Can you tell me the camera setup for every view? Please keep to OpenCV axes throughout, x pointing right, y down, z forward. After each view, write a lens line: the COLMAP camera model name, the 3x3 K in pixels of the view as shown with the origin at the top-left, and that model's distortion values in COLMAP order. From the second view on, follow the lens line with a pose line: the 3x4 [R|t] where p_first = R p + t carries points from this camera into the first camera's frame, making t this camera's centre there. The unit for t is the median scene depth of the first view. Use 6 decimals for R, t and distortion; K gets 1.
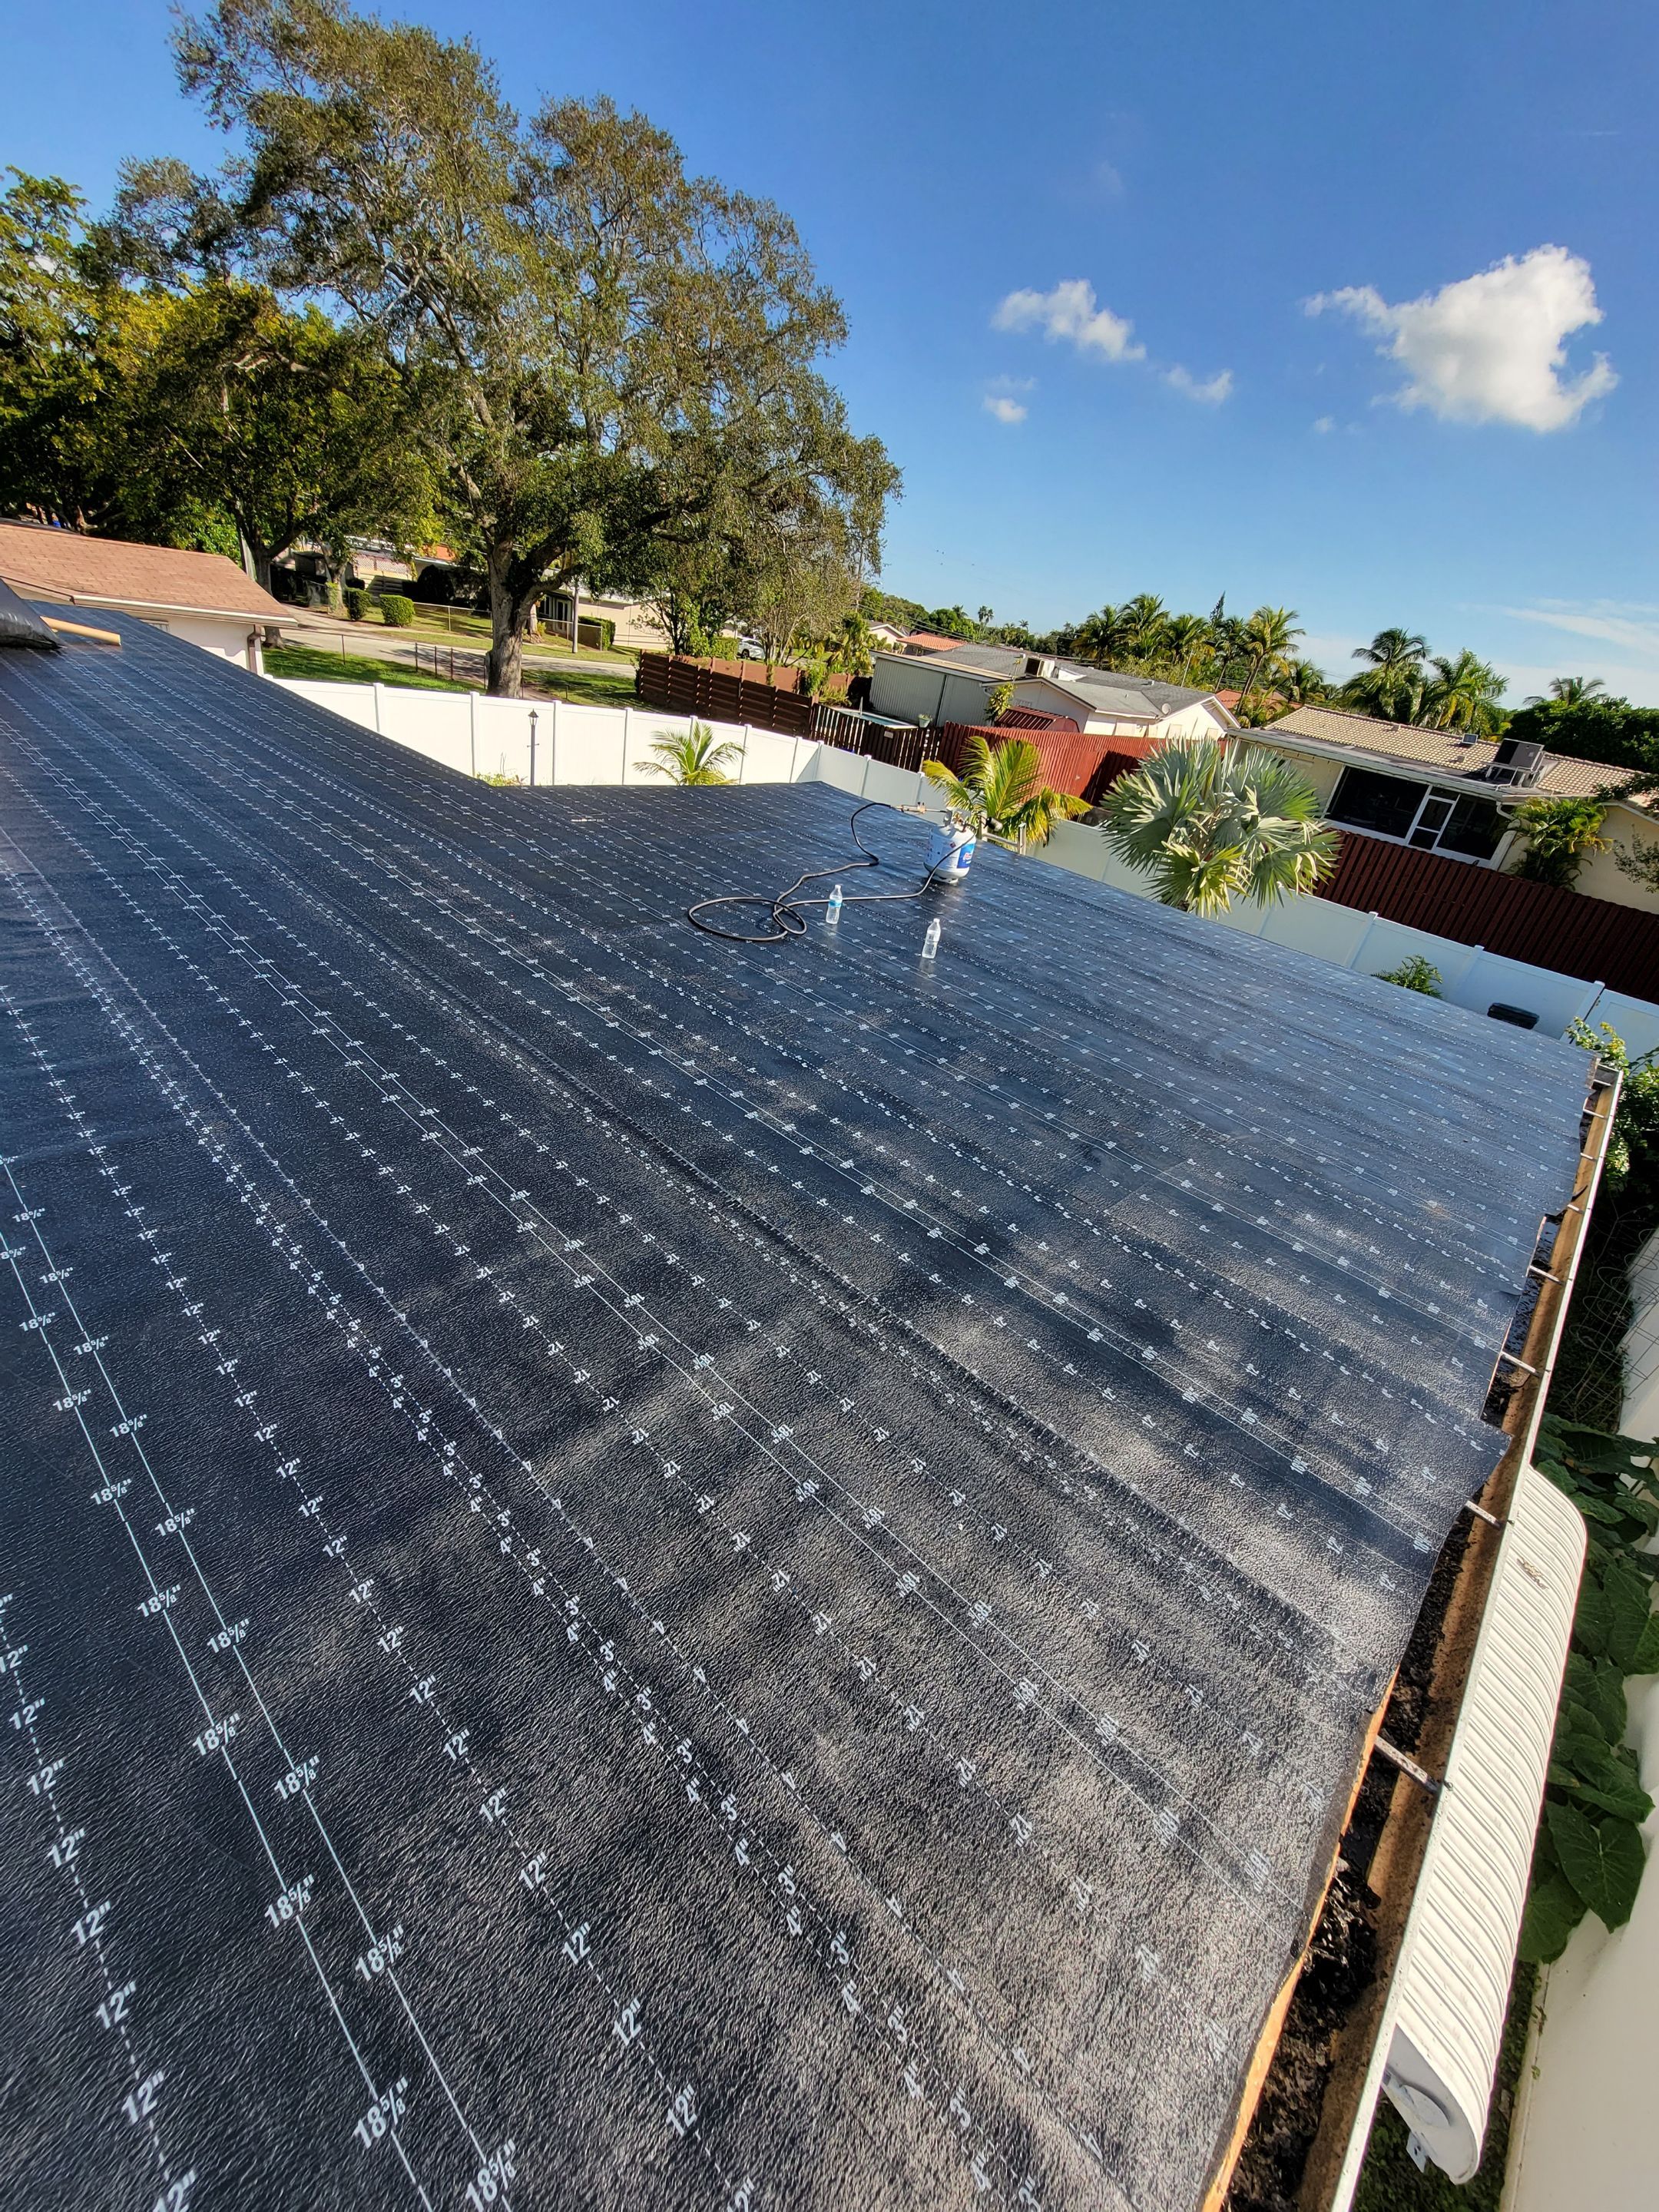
lens RADIAL K [[906.3, 0, 822.9], [0, 906.3, 1099.2], [0, 0, 1]] dist [-0.002563, 0.000307]
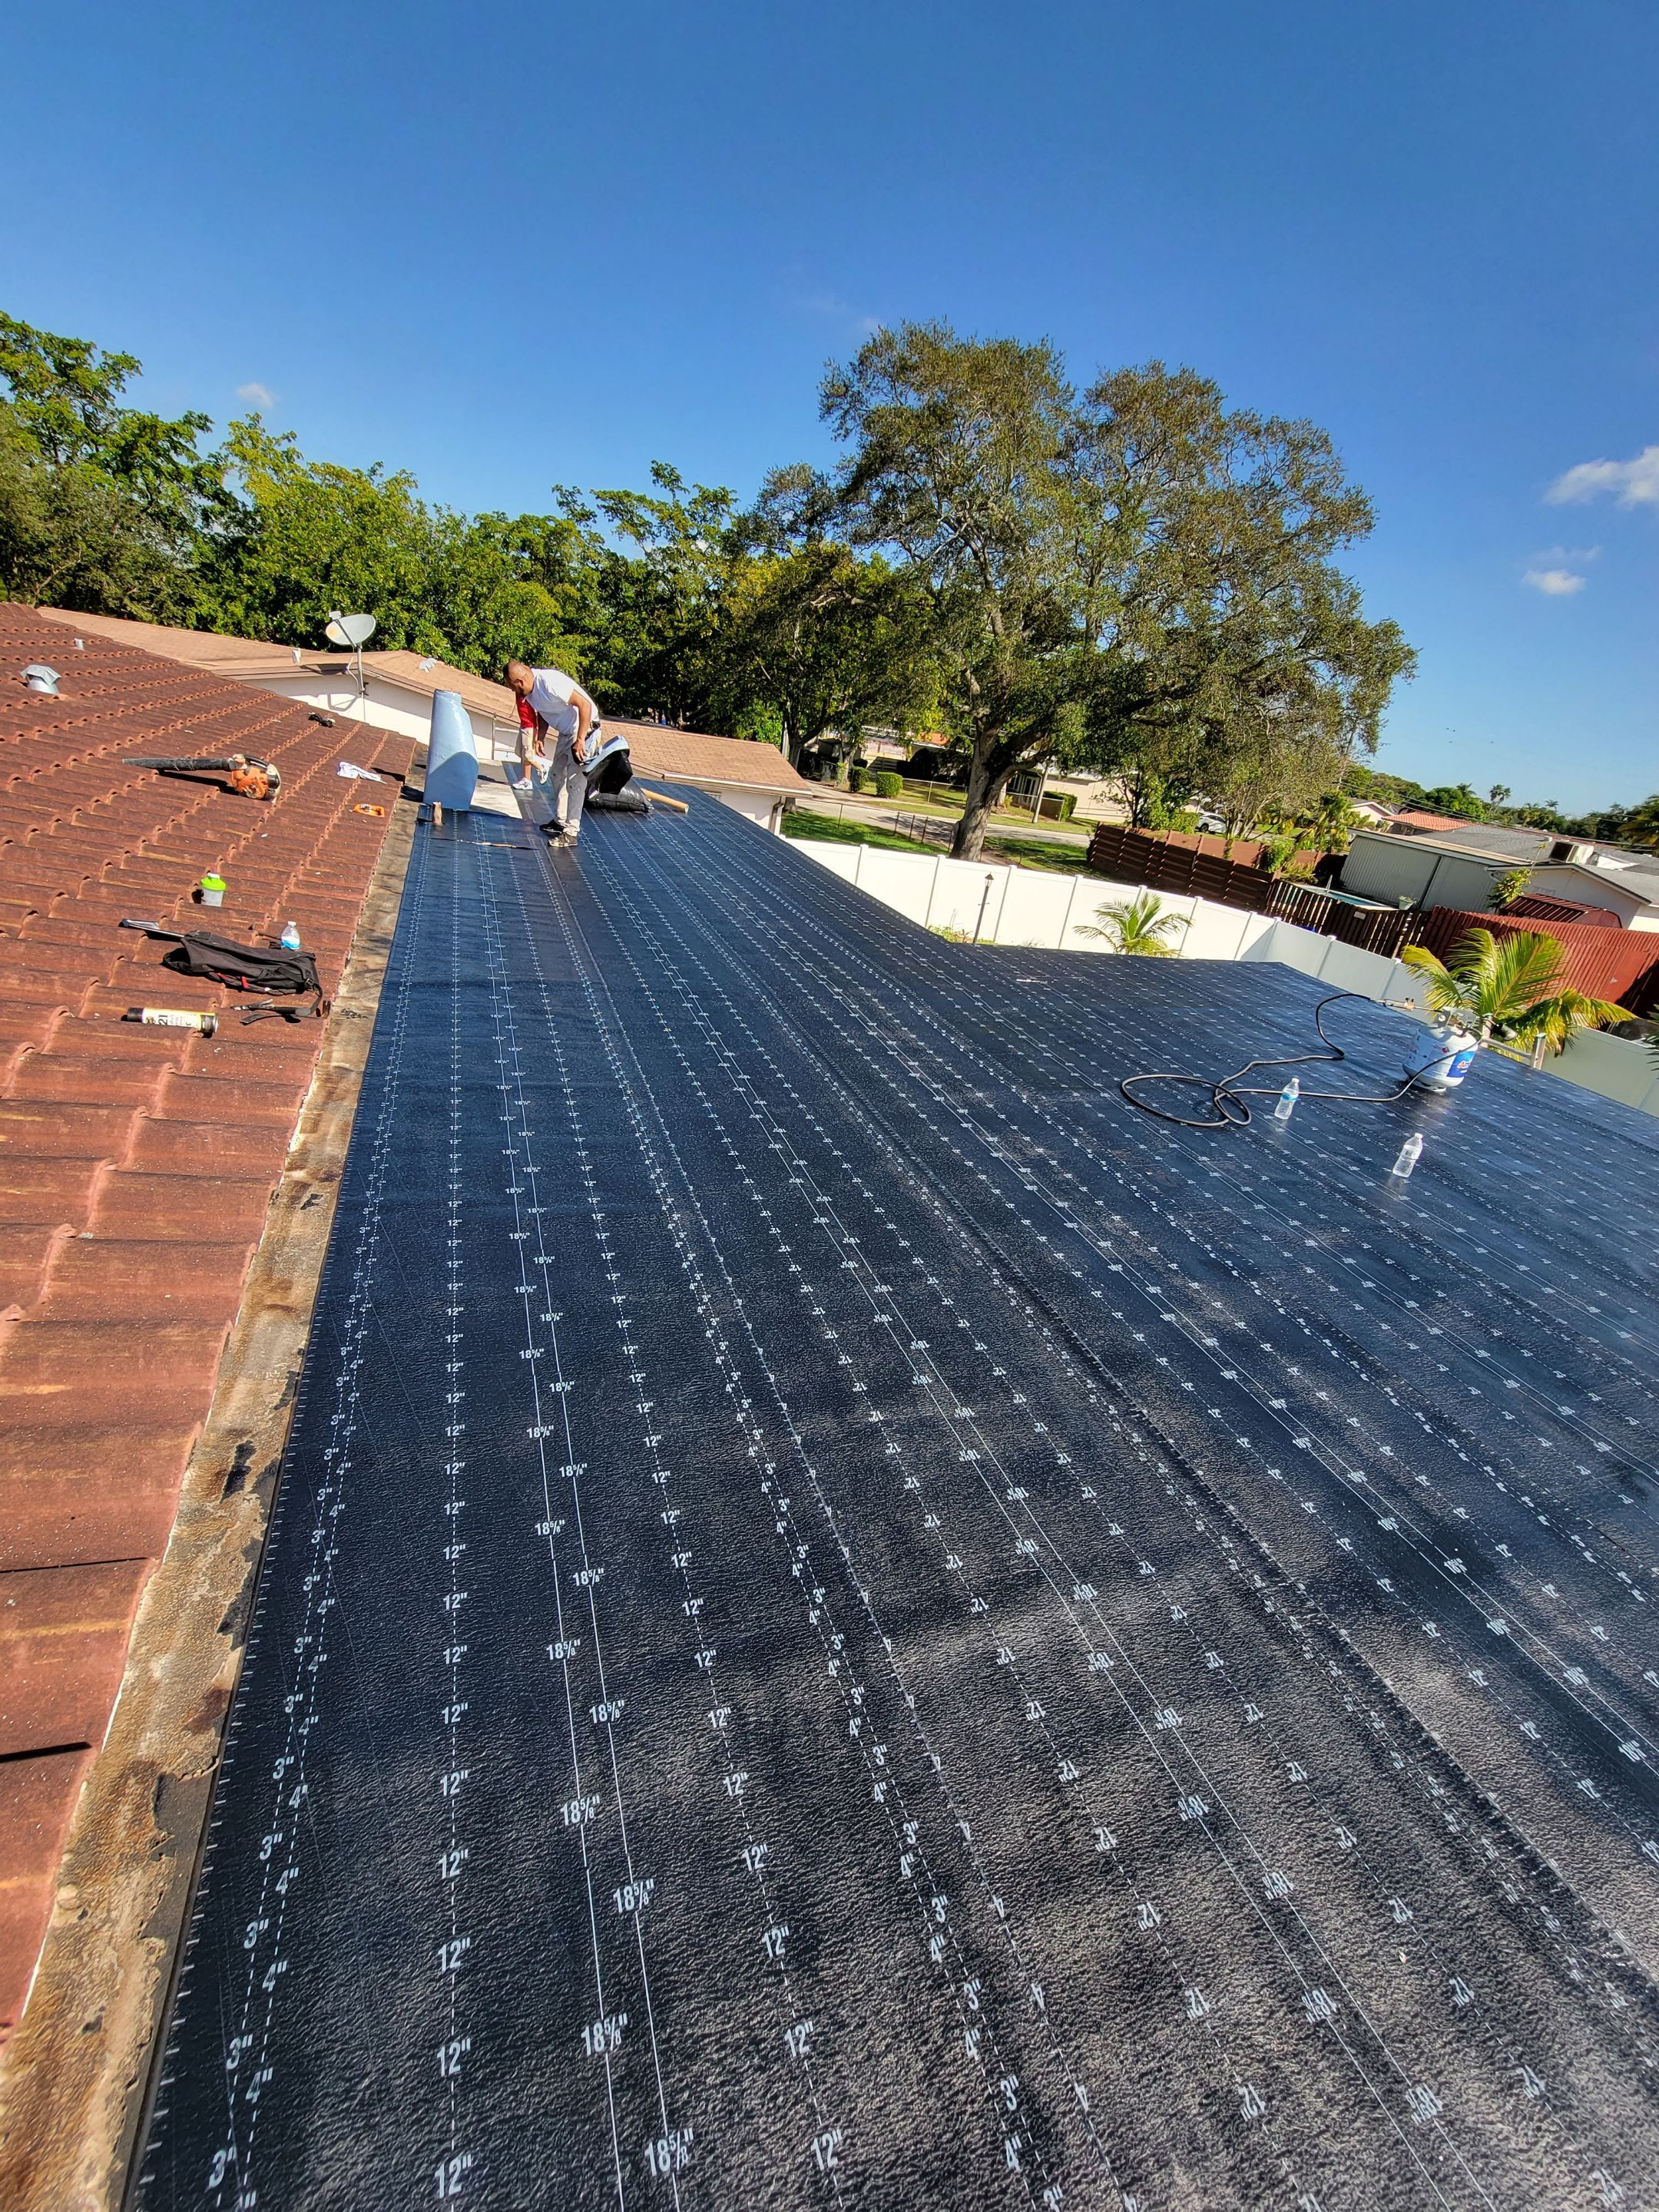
lens RADIAL K [[906.3, 0, 822.9], [0, 906.3, 1099.2], [0, 0, 1]] dist [-0.002563, 0.000307]
pose [[0.896373, 0.151130, -0.416744, -0.005734], [-0.216125, 0.969784, -0.113175, -0.002255], [0.387048, 0.191516, 0.901951, 0.000126]]
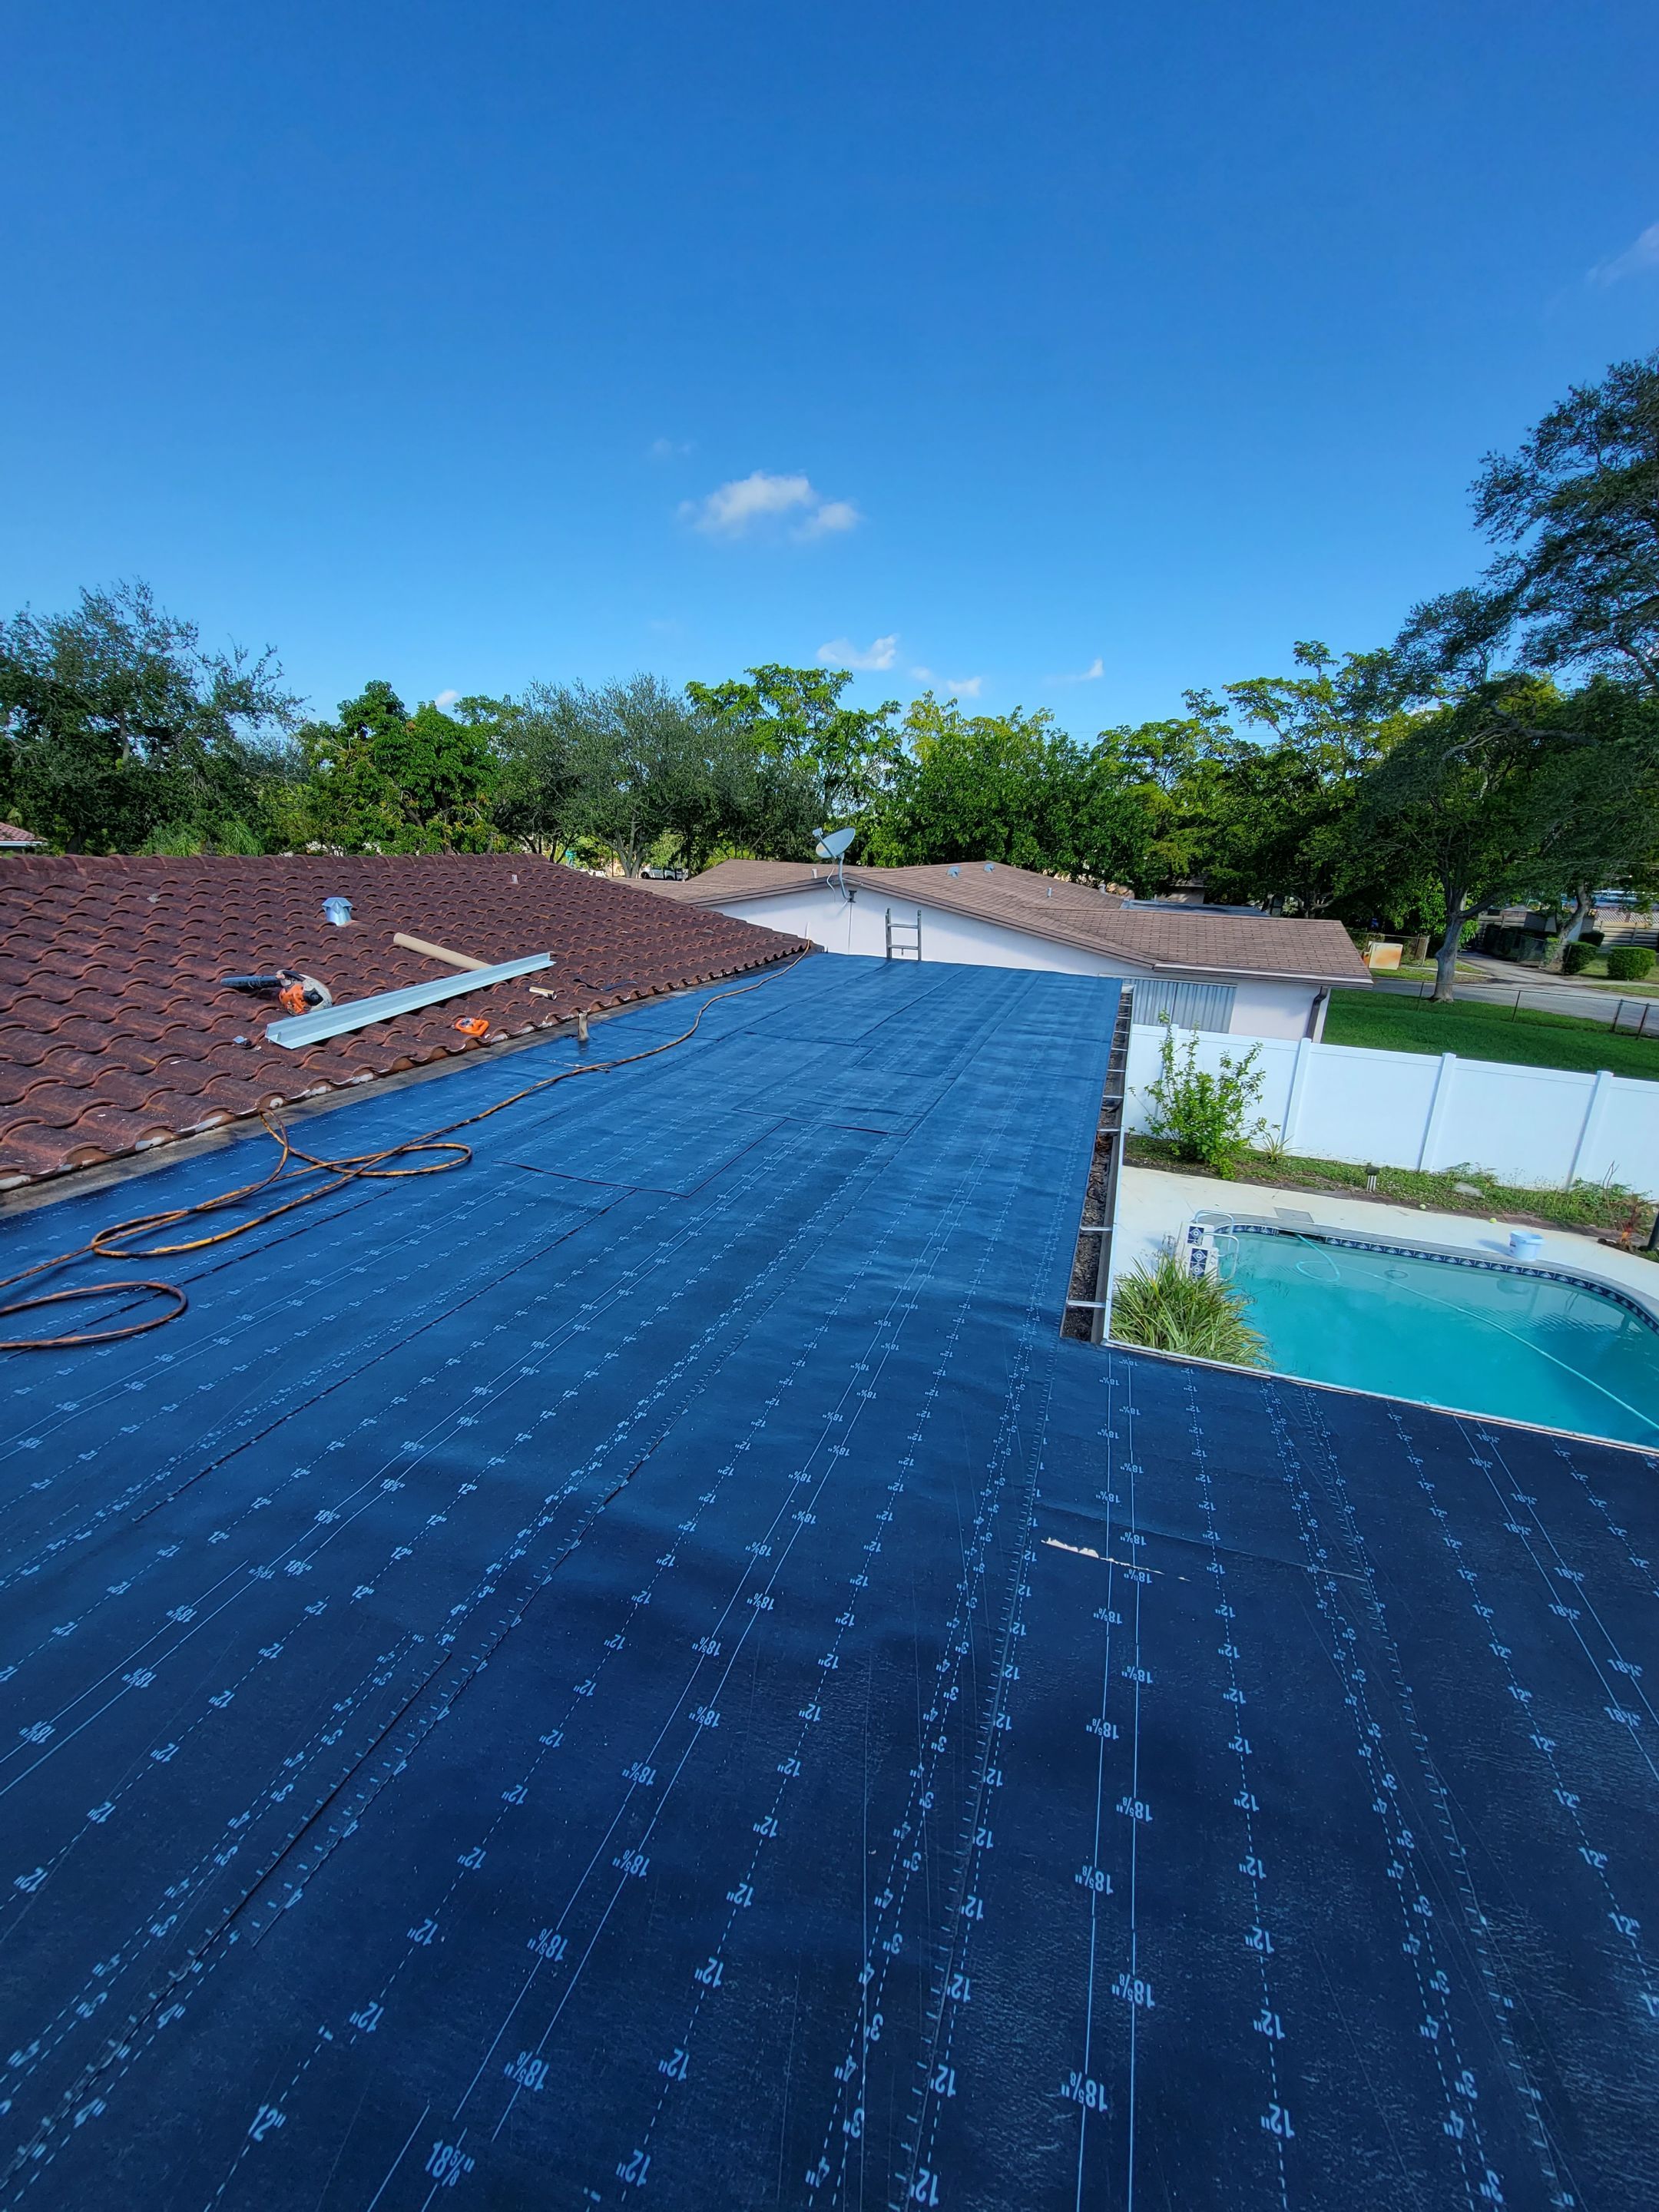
lens RADIAL K [[897.0, 0, 824.2], [0, 897.0, 1098.0], [0, 0, 1]] dist [0.003667, -0.002949]
pose [[0.409659, 0.107919, -0.905833, -0.008284], [-0.412378, 0.907636, -0.078363, -0.108743], [0.813710, 0.405648, 0.416325, 0.196439]]
